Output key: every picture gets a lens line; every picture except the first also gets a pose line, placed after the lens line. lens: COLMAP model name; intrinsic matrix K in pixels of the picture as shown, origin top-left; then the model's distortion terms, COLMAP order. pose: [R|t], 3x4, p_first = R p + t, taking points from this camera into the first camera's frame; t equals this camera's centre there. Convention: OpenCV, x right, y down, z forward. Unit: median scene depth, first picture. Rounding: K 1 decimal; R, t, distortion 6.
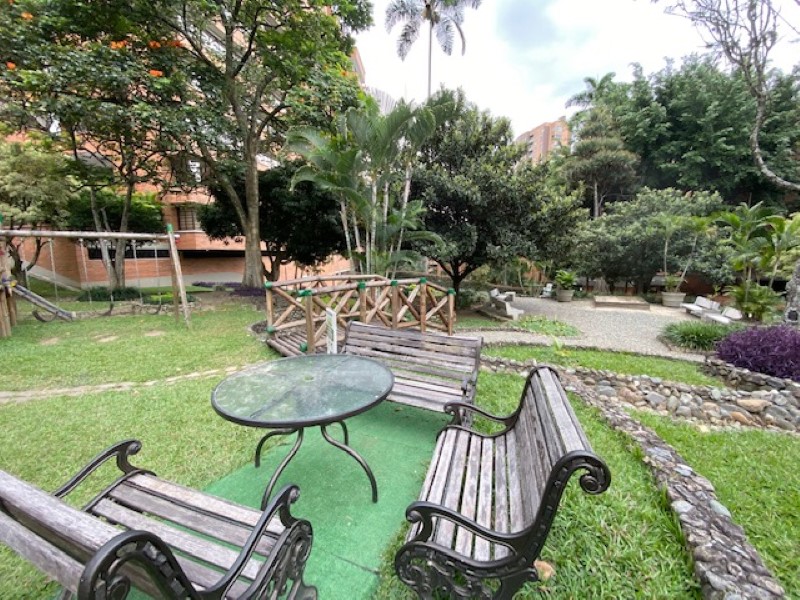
lens RADIAL K [[325.1, 0, 402.0], [0, 325.1, 301.8], [0, 0, 1]] dist [0.028874, -0.022858]
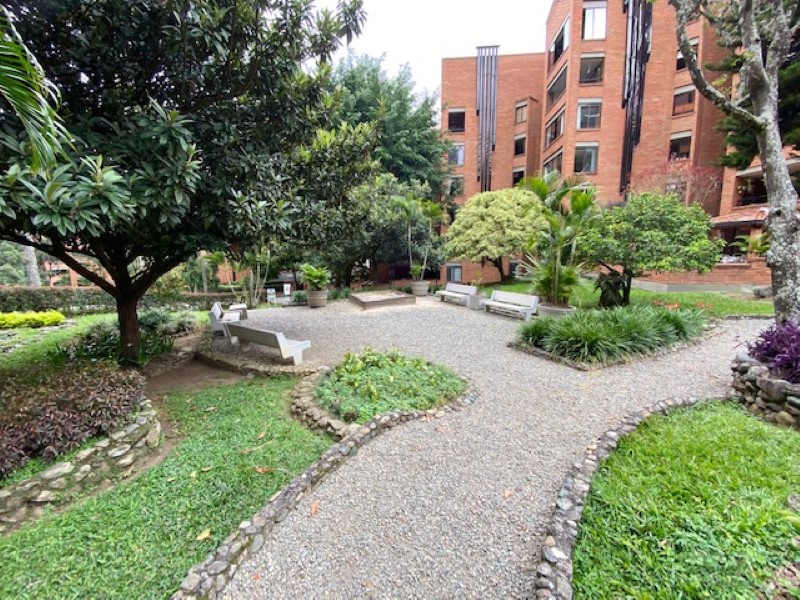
lens RADIAL K [[325.1, 0, 402.0], [0, 325.1, 301.8], [0, 0, 1]] dist [0.028874, -0.022858]
pose [[0.620019, -0.138124, 0.772333, 0.048728], [0.134556, 0.988517, 0.068767, -0.032298], [-0.772963, 0.061285, 0.631485, 0.359628]]
